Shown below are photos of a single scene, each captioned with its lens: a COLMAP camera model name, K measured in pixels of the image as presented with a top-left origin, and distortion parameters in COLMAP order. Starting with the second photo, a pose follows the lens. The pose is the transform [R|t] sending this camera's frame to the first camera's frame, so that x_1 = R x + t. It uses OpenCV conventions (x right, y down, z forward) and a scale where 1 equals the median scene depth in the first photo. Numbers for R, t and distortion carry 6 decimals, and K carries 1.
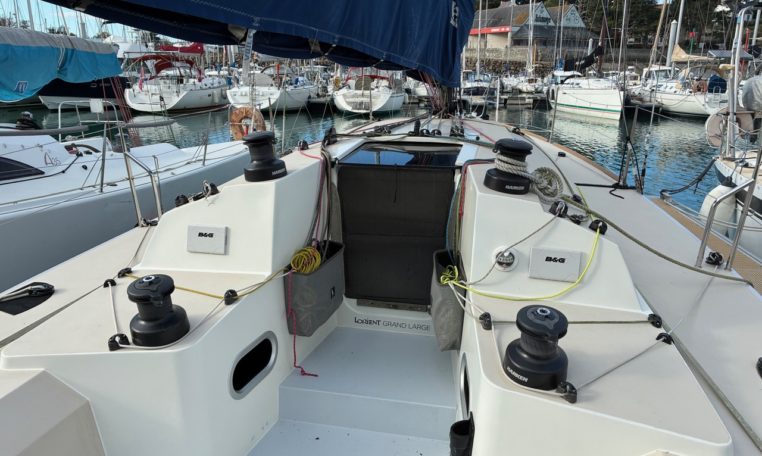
lens RADIAL K [[577.8, 0, 365.7], [0, 577.8, 227.0], [0, 0, 1]] dist [0.045281, -0.056011]
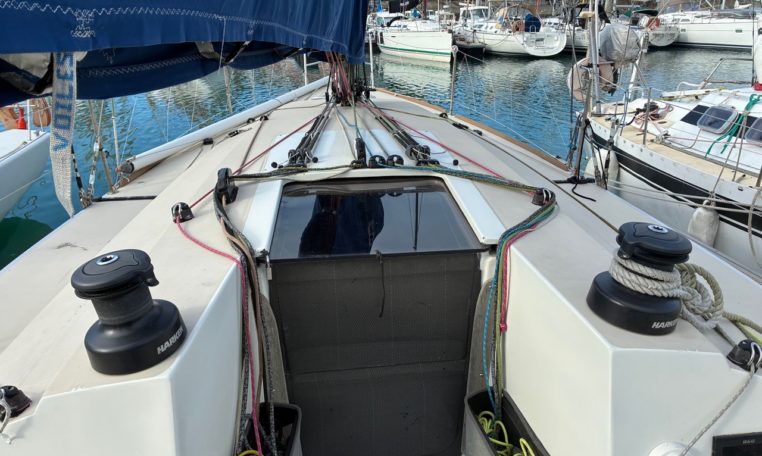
lens RADIAL K [[577.8, 0, 373.0], [0, 577.8, 229.6], [0, 0, 1]] dist [0.045281, -0.056011]
pose [[0.952855, -0.129324, 0.274488, -0.009678], [0.102919, 0.988746, 0.108574, -0.018106], [-0.285440, -0.075206, 0.955441, 0.044857]]
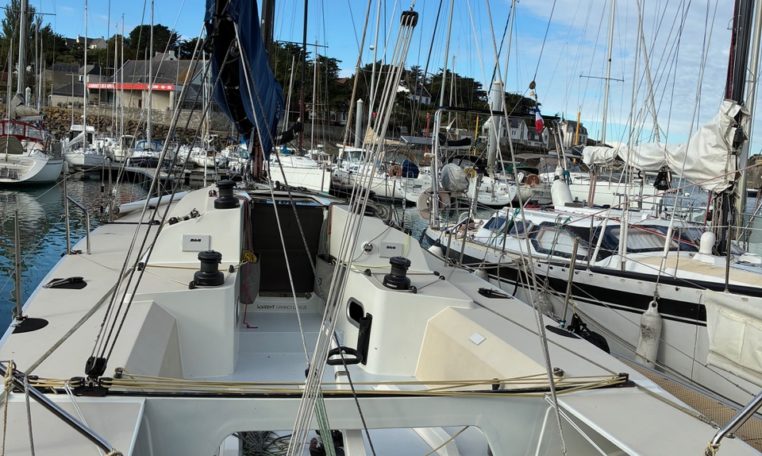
lens RADIAL K [[768.8, 0, 366.7], [0, 768.8, 220.2], [0, 0, 1]] dist [0.030480, 0.000000]
pose [[0.883665, 0.016183, 0.467839, -0.074234], [0.057718, 0.988010, -0.143195, 0.025241], [-0.464547, 0.153539, 0.872136, -0.096960]]
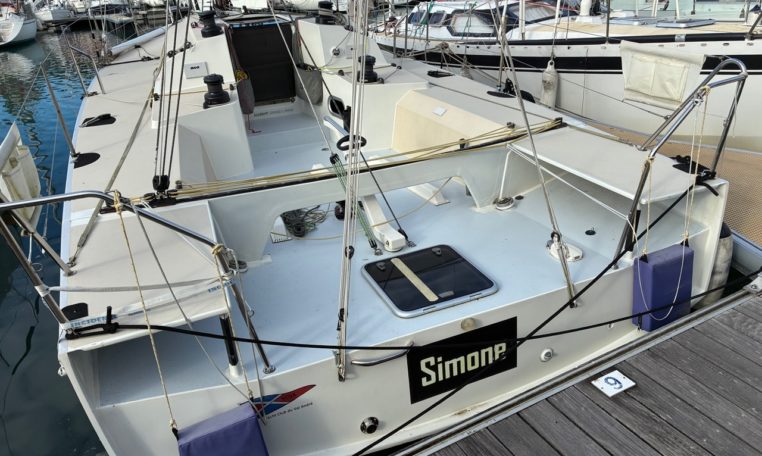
lens RADIAL K [[577.8, 0, 374.9], [0, 577.8, 229.0], [0, 0, 1]] dist [0.045281, -0.056011]
pose [[0.809489, -0.292015, 0.509368, -0.080577], [0.219403, 0.955145, 0.198898, 0.023532], [-0.544601, -0.049249, 0.837248, -0.085839]]
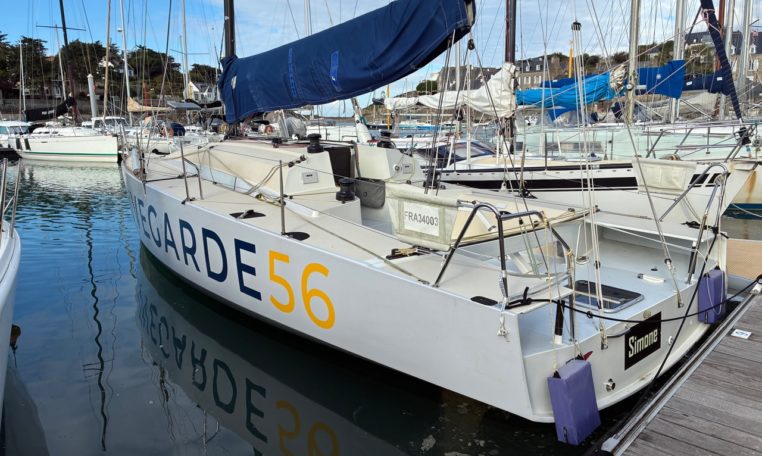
lens RADIAL K [[577.8, 0, 380.9], [0, 577.8, 228.2], [0, 0, 1]] dist [0.045281, -0.056011]
pose [[0.575357, -0.168026, 0.800457, -0.177746], [0.232205, 0.971958, 0.037121, 0.017699], [-0.784248, 0.164512, 0.598240, -0.056223]]
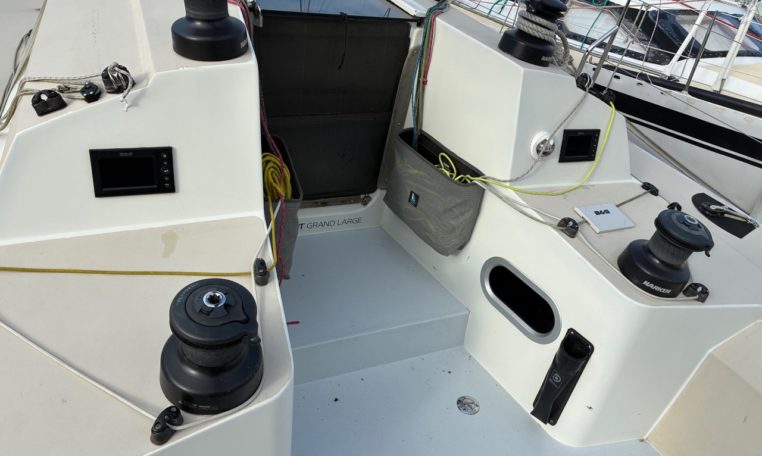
lens RADIAL K [[577.8, 0, 373.0], [0, 577.8, 234.0], [0, 0, 1]] dist [0.045281, -0.056011]
pose [[0.773826, -0.226891, 0.591366, -0.037679], [0.013541, 0.939353, 0.342684, -0.009352], [-0.633254, -0.257170, 0.729968, 0.037239]]
